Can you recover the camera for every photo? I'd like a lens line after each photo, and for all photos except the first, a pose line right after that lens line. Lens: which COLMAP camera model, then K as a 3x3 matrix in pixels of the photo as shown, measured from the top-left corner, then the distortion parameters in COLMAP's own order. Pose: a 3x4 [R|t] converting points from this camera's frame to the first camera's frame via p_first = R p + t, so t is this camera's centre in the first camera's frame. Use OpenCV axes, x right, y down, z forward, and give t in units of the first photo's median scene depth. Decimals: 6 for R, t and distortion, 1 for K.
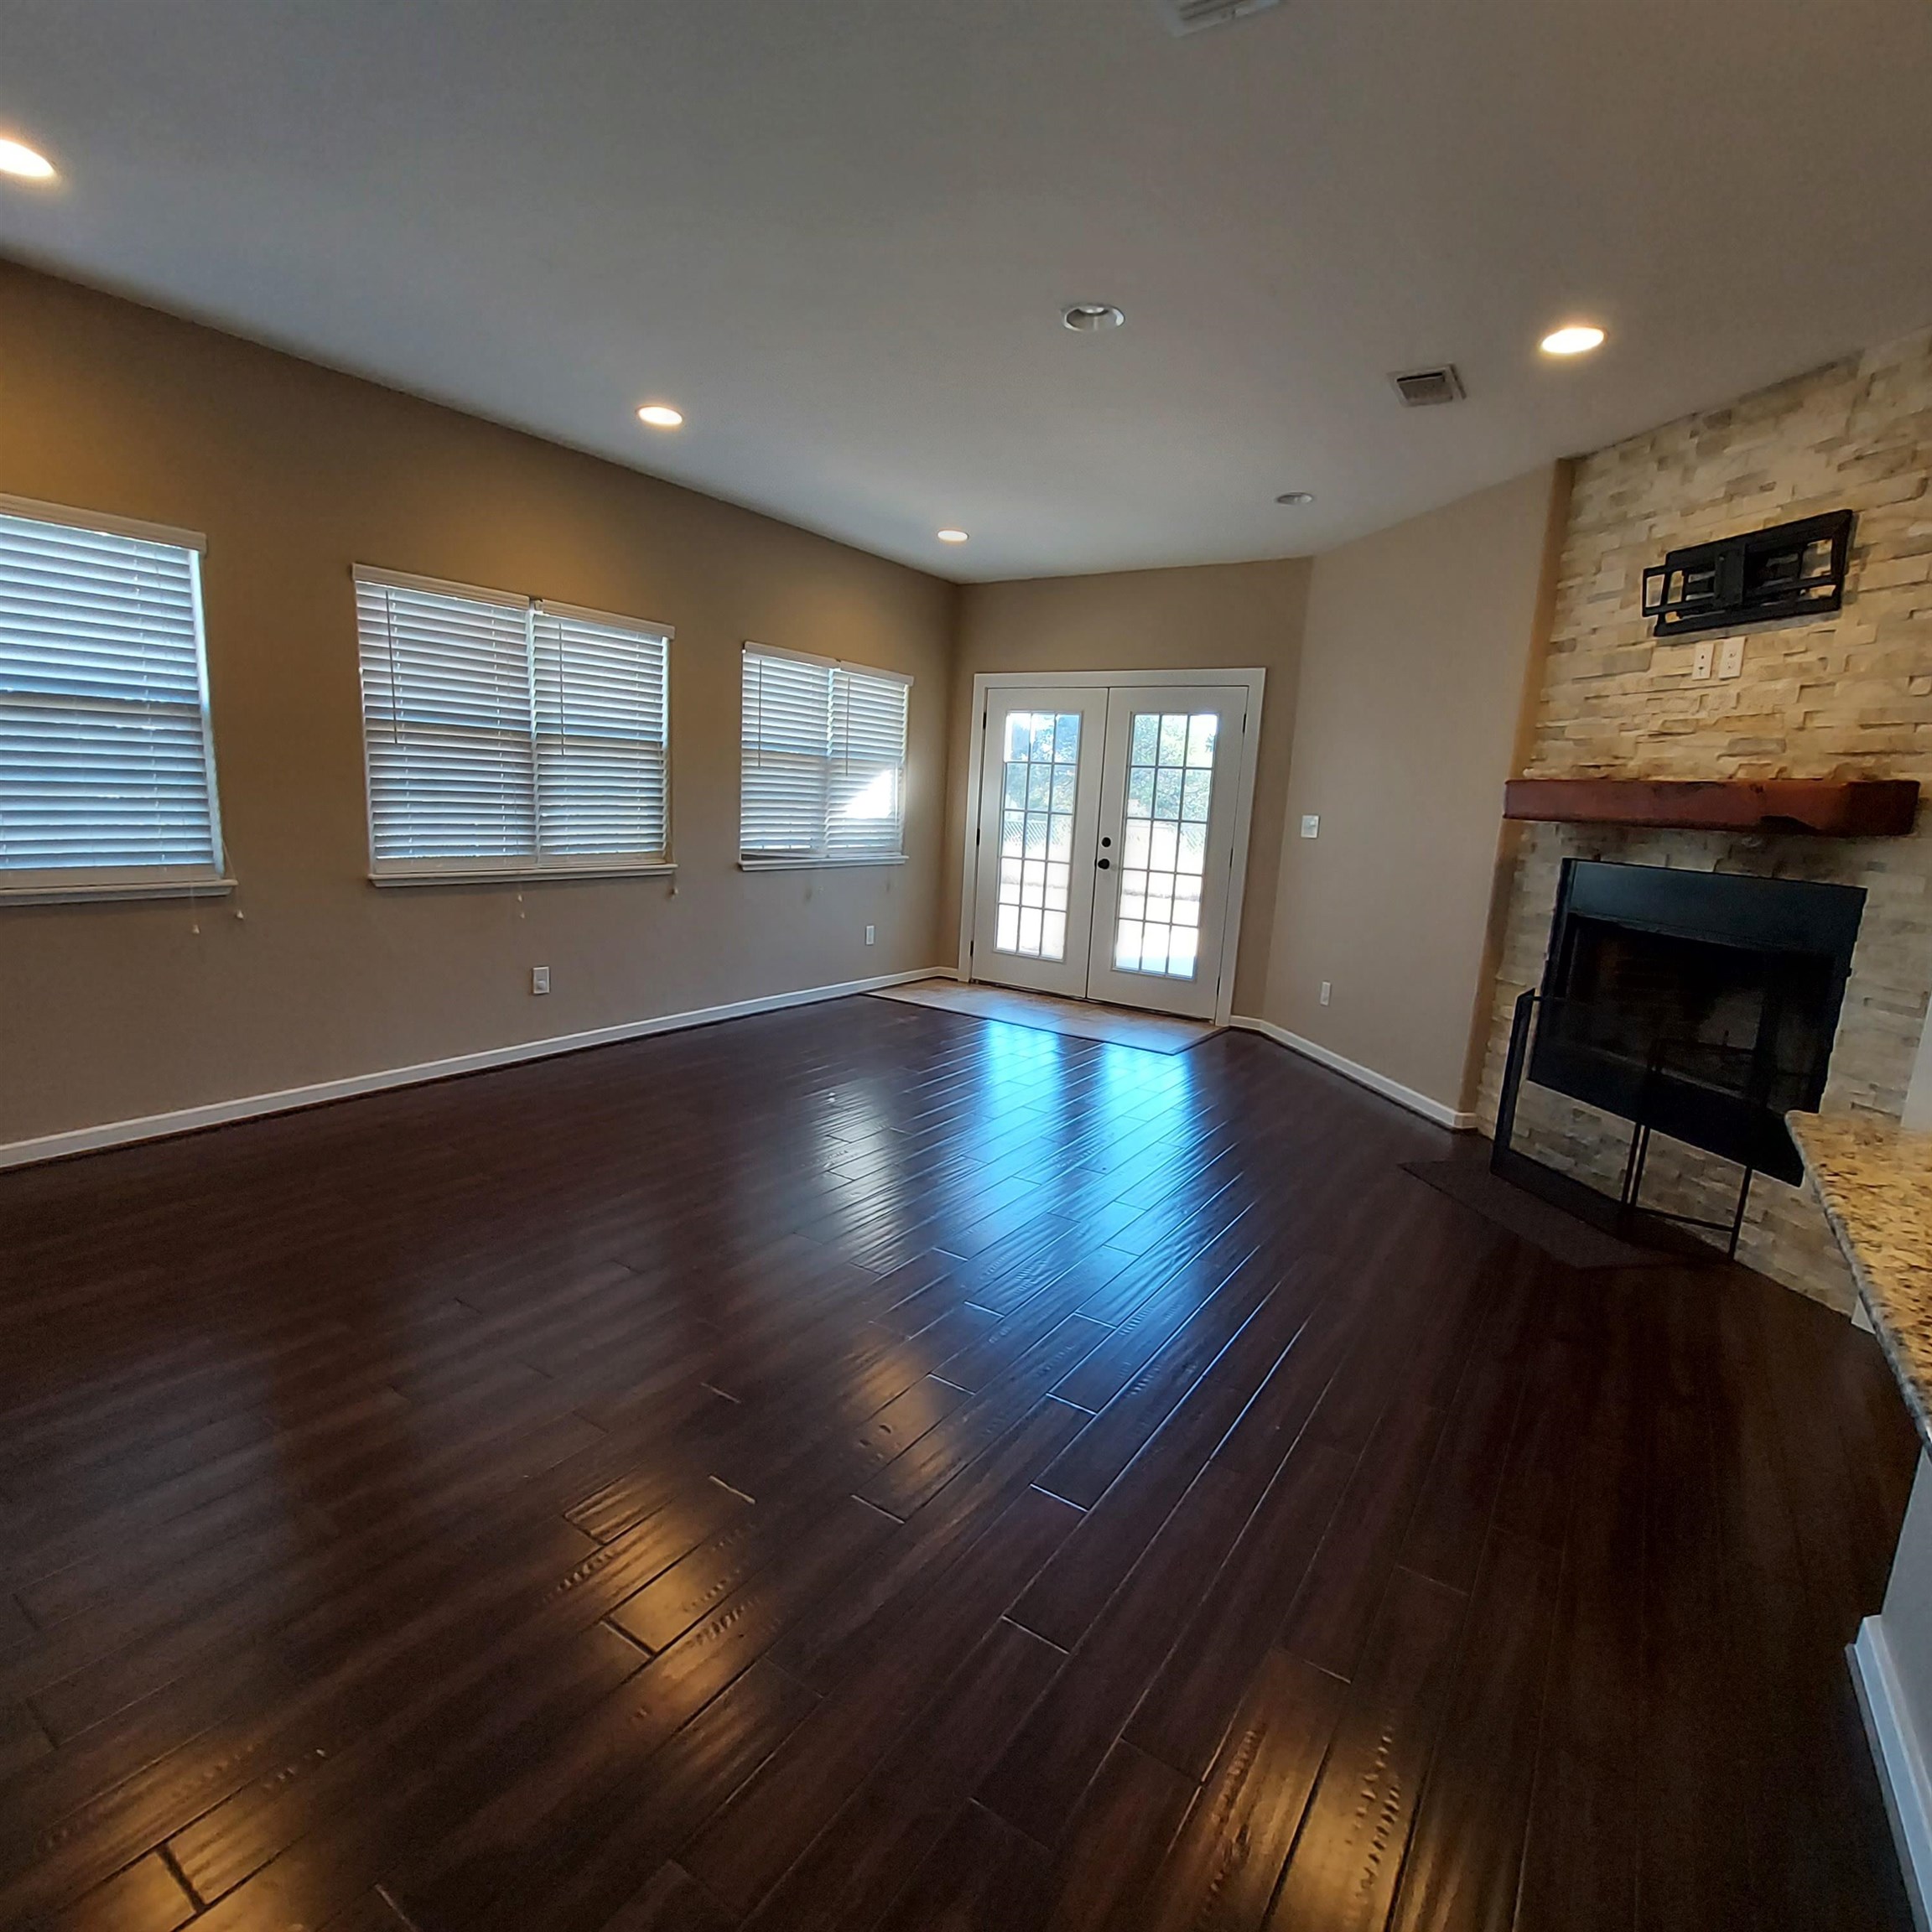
lens RADIAL K [[1029.3, 0, 969.2], [0, 1029.3, 996.7], [0, 0, 1]] dist [-0.016840, -0.002342]
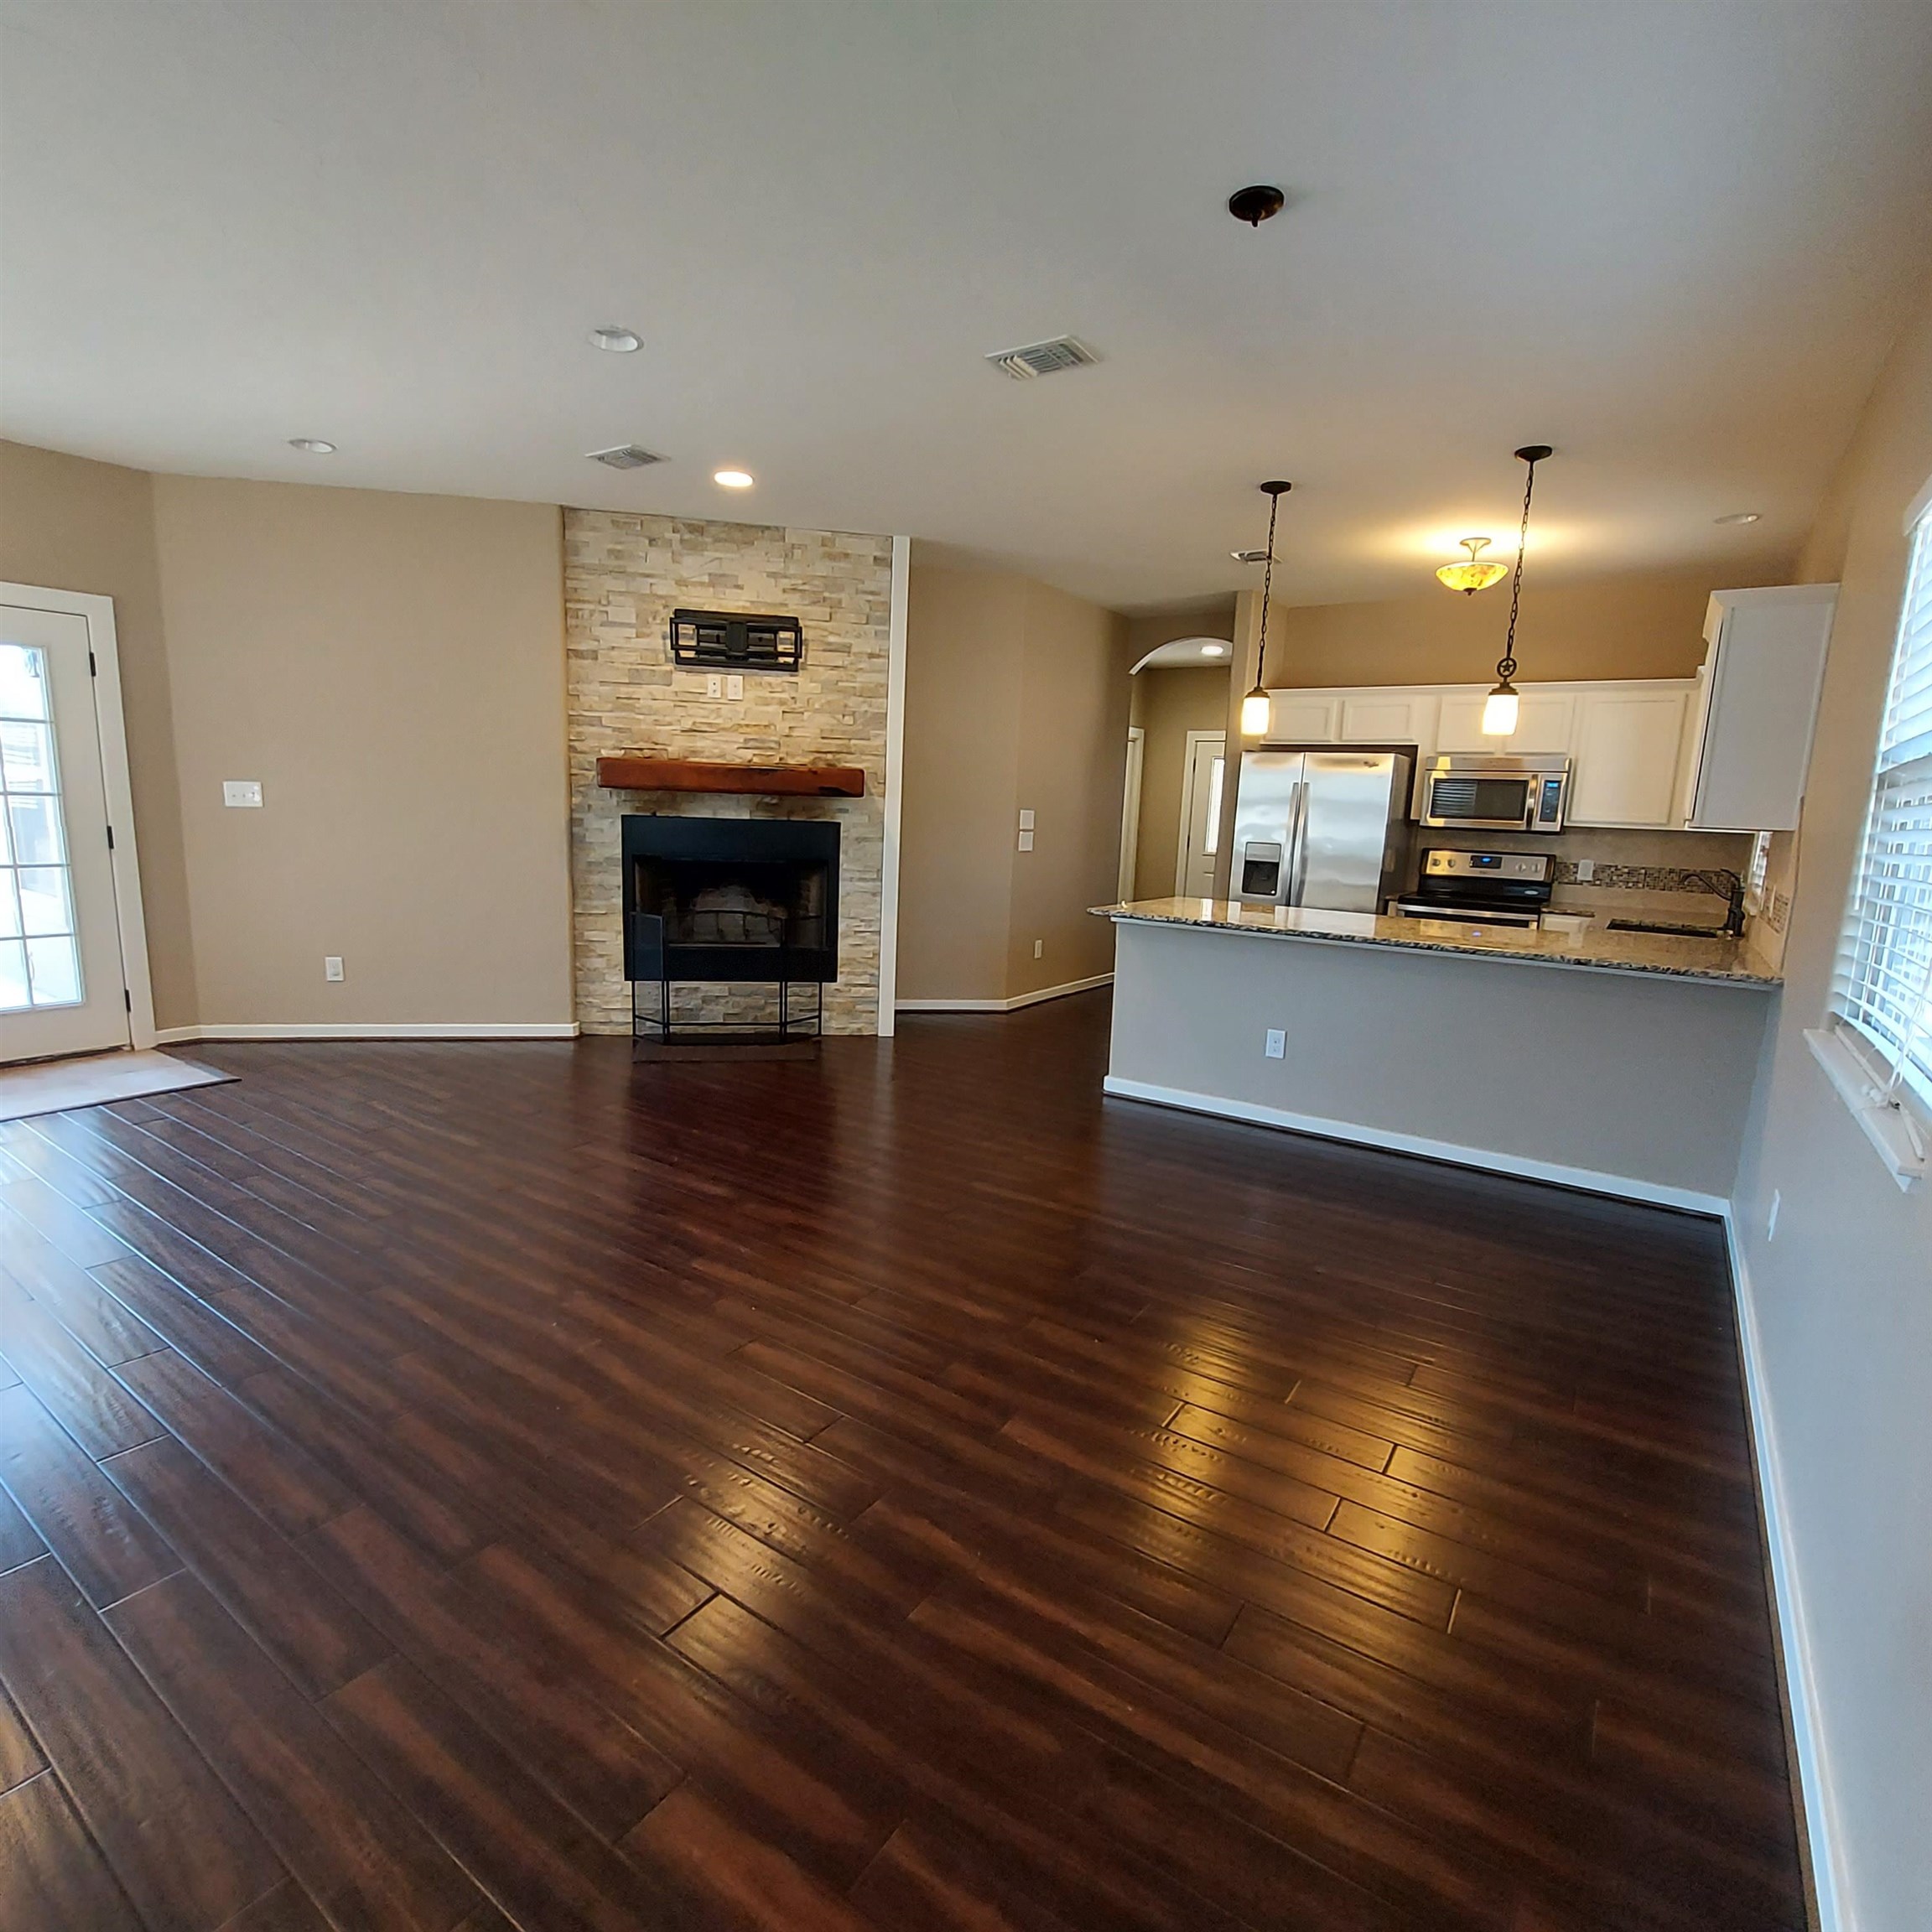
lens RADIAL K [[1029.3, 0, 969.2], [0, 1029.3, 996.7], [0, 0, 1]] dist [-0.016840, -0.002342]
pose [[0.006867, -0.237722, 0.971309, -0.973455], [0.156224, 0.959660, 0.233766, -0.181679], [-0.987698, 0.150136, 0.043727, 0.624302]]
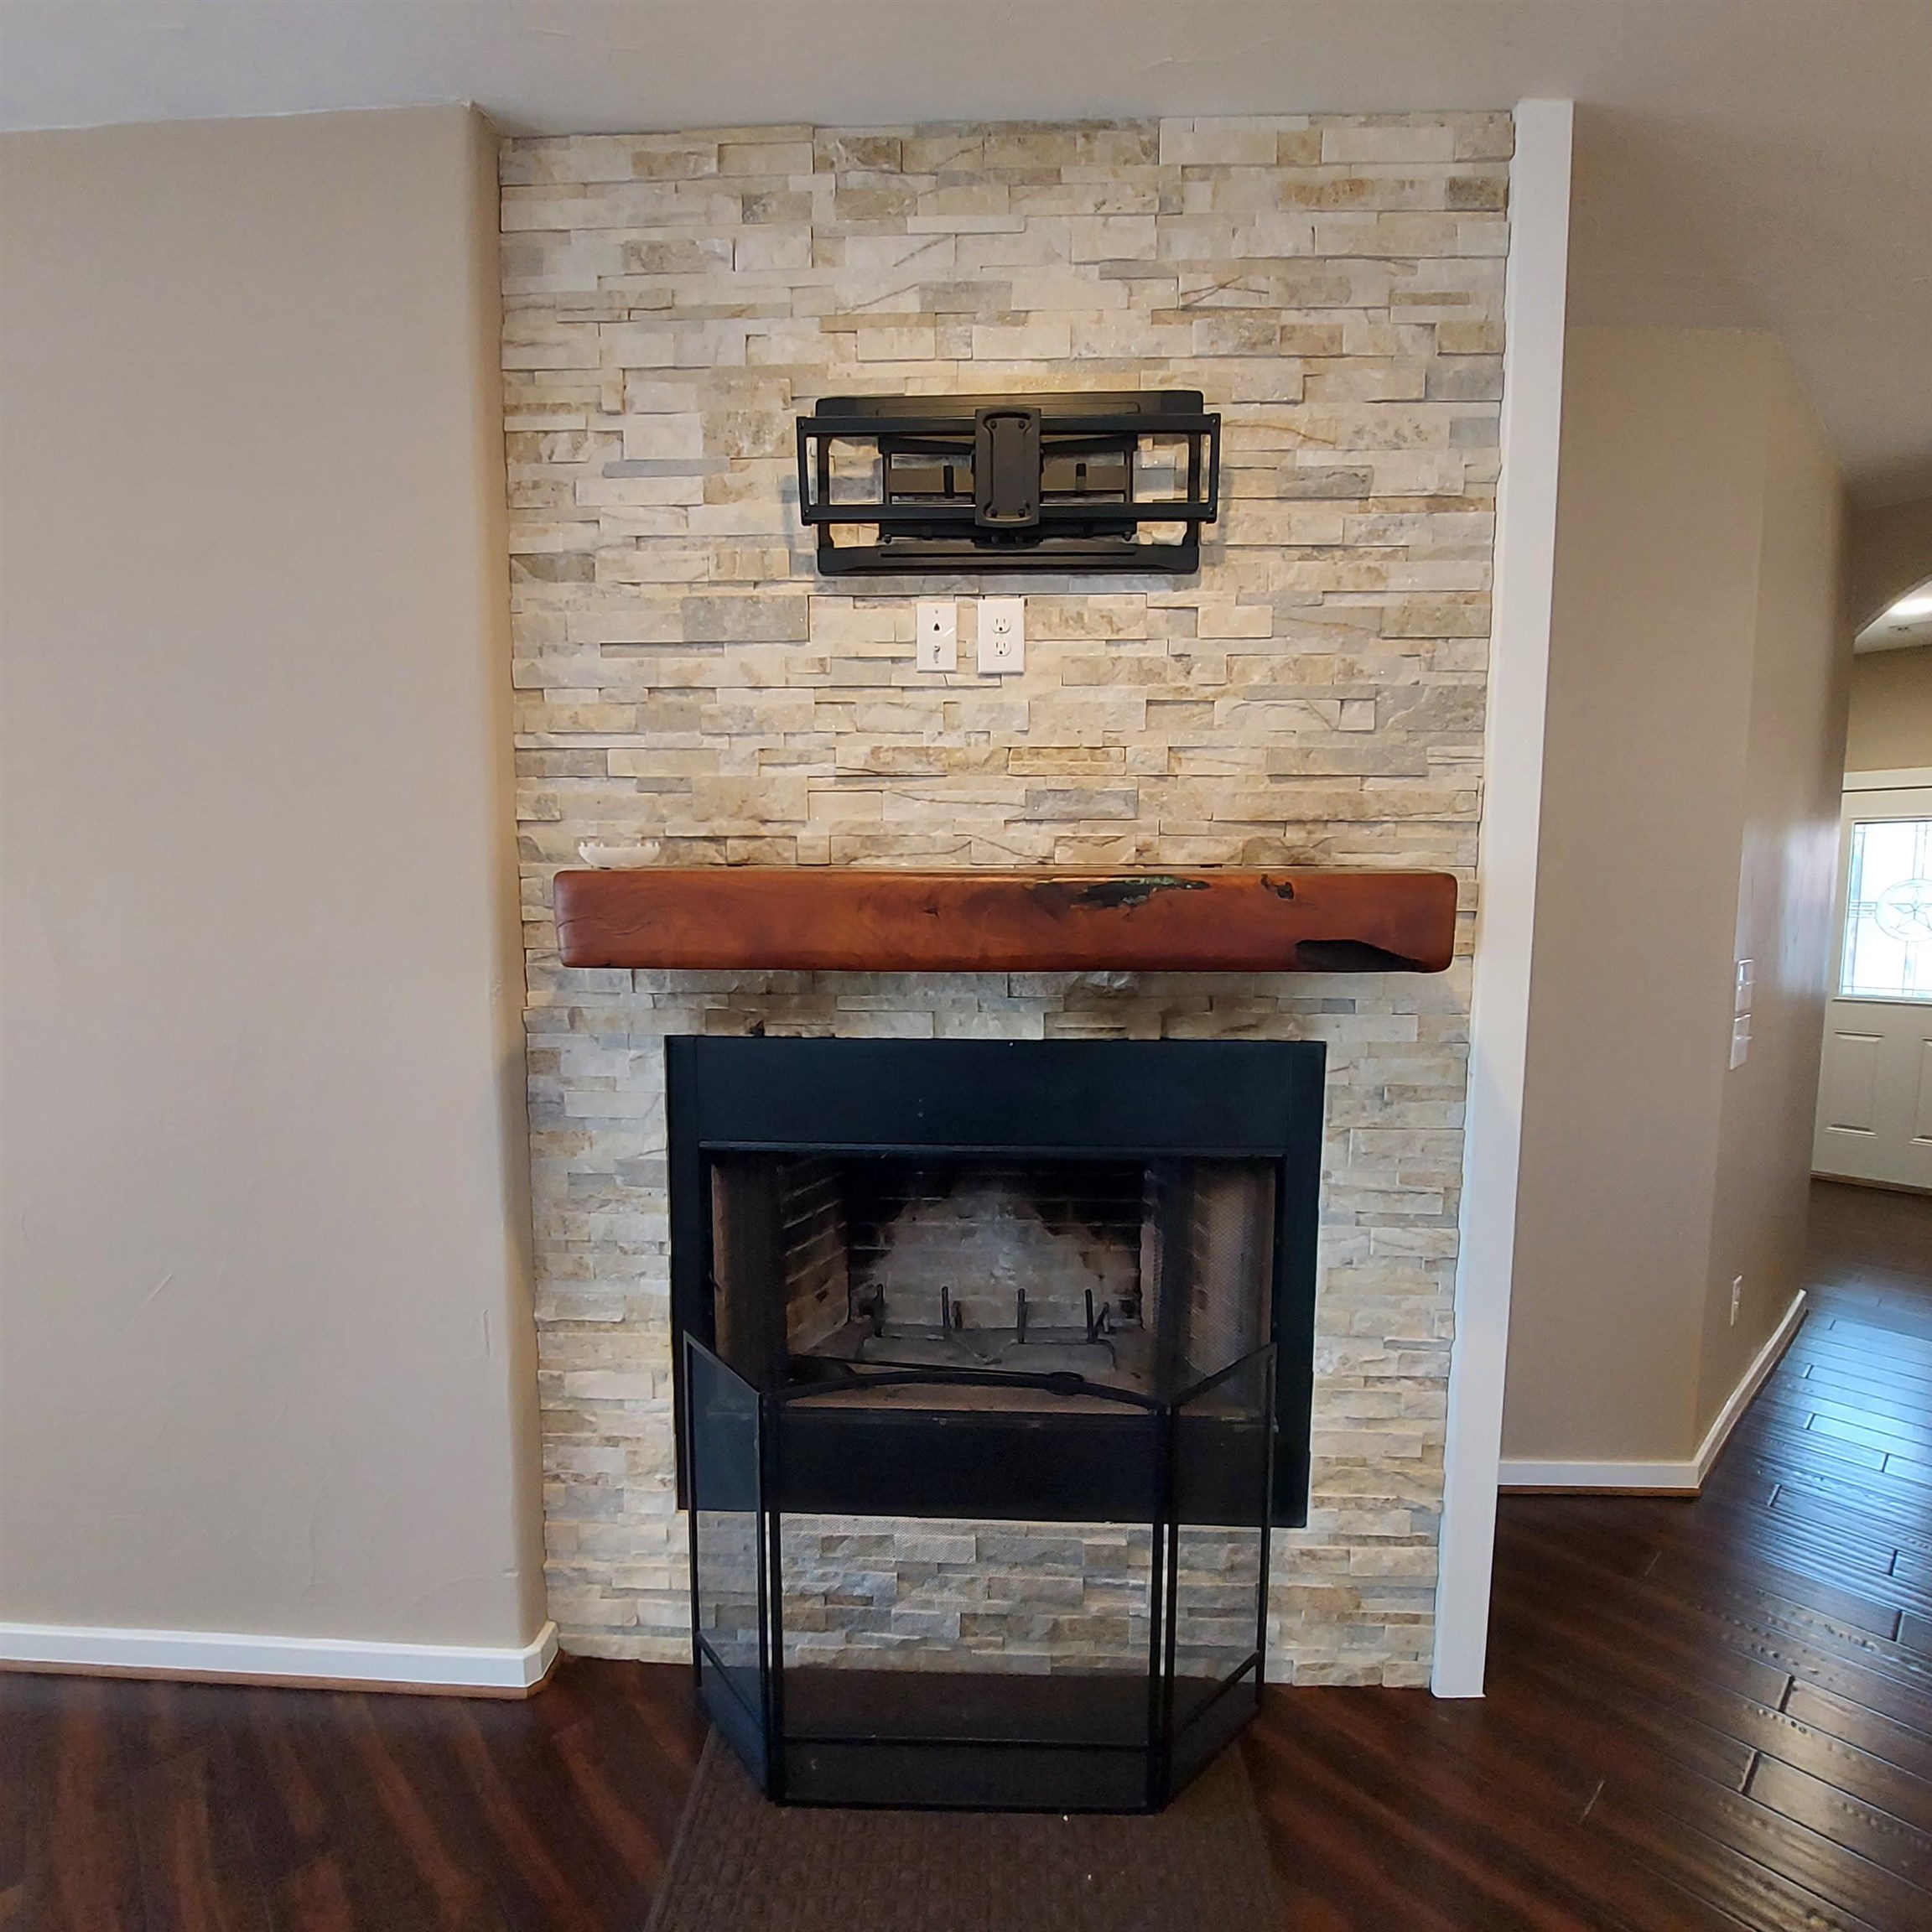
lens RADIAL K [[1029.3, 0, 969.2], [0, 1029.3, 996.7], [0, 0, 1]] dist [-0.016840, -0.002342]
pose [[0.236887, -0.144305, 0.960760, 0.210752], [0.199801, 0.975005, 0.097181, -0.205419], [-0.950770, 0.168940, 0.259799, 0.903663]]
